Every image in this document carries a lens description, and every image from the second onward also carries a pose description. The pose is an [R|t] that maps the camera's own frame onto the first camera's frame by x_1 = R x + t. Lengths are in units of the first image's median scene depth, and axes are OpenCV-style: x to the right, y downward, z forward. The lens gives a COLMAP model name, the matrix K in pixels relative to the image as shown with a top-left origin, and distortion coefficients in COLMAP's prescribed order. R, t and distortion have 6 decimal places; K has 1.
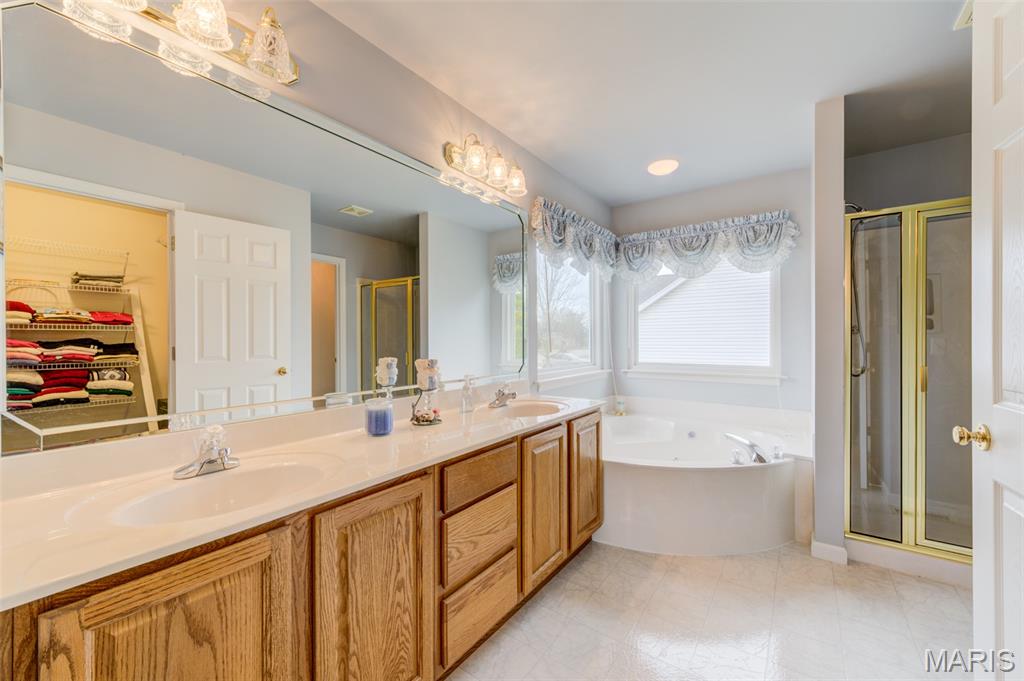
lens RADIAL K [[399.6, 0, 512.0], [0, 399.6, 340.5], [0, 0, 1]] dist [0.007444, -0.004128]
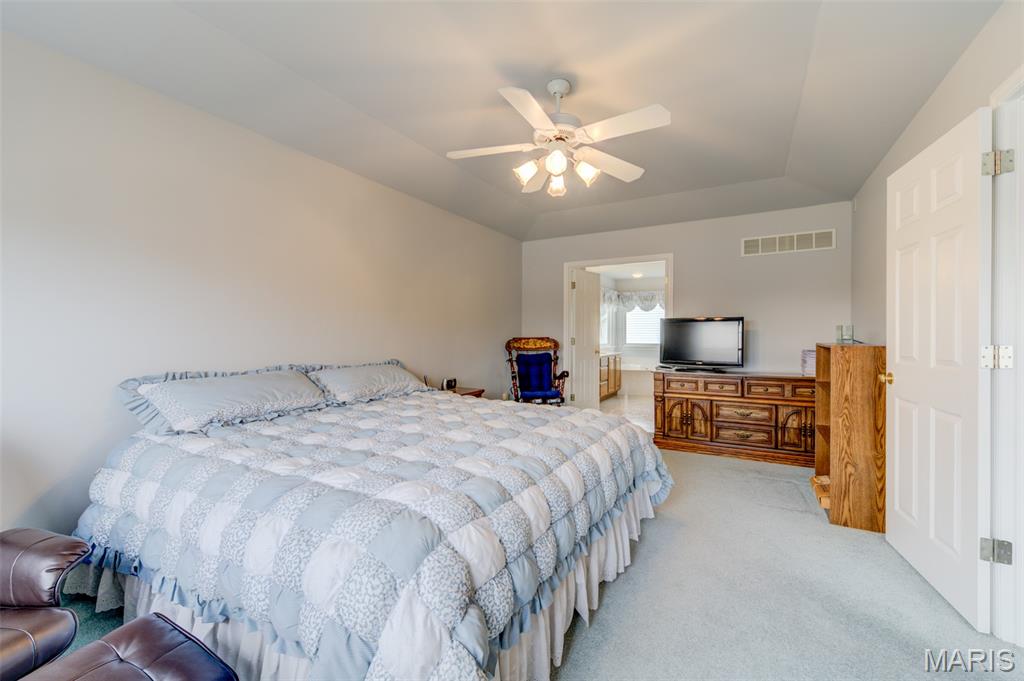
lens RADIAL K [[402.8, 0, 512.9], [0, 402.8, 334.8], [0, 0, 1]] dist [0.001735, -0.000230]
pose [[0.995083, 0.003640, 0.098981, -1.166568], [-0.003923, 0.999989, 0.002667, -0.003751], [-0.098970, -0.003042, 0.995086, -2.615122]]
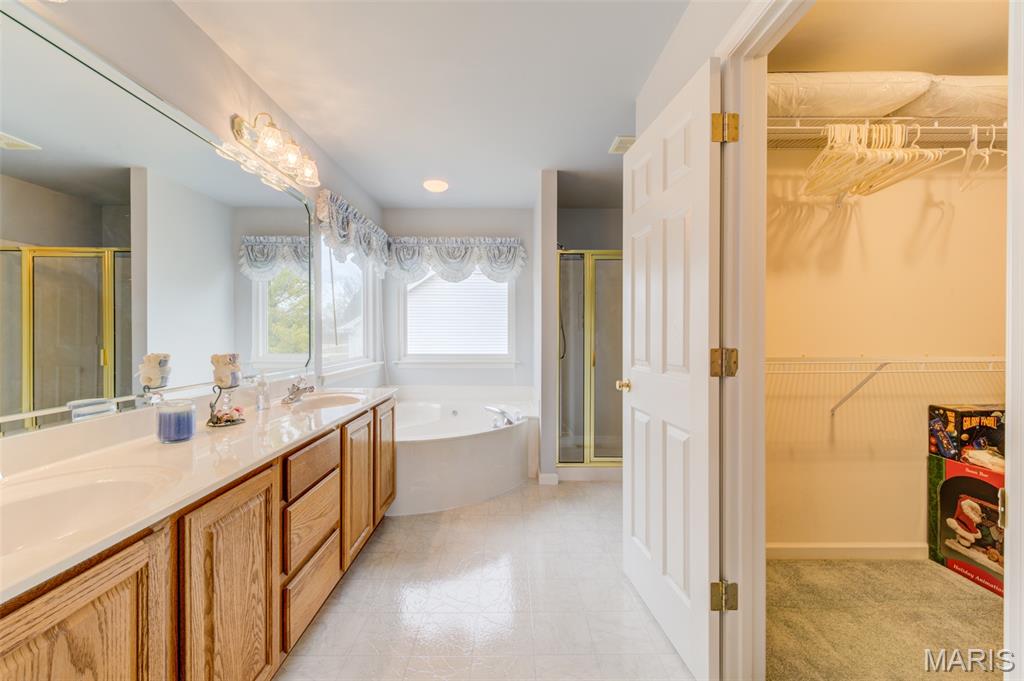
lens RADIAL K [[402.8, 0, 512.9], [0, 402.8, 334.8], [0, 0, 1]] dist [0.001735, -0.000230]
pose [[0.802759, 0.003105, 0.596295, -0.204069], [-0.003727, 0.999993, -0.000190, 0.001188], [-0.596292, -0.002069, 0.802765, -0.109272]]
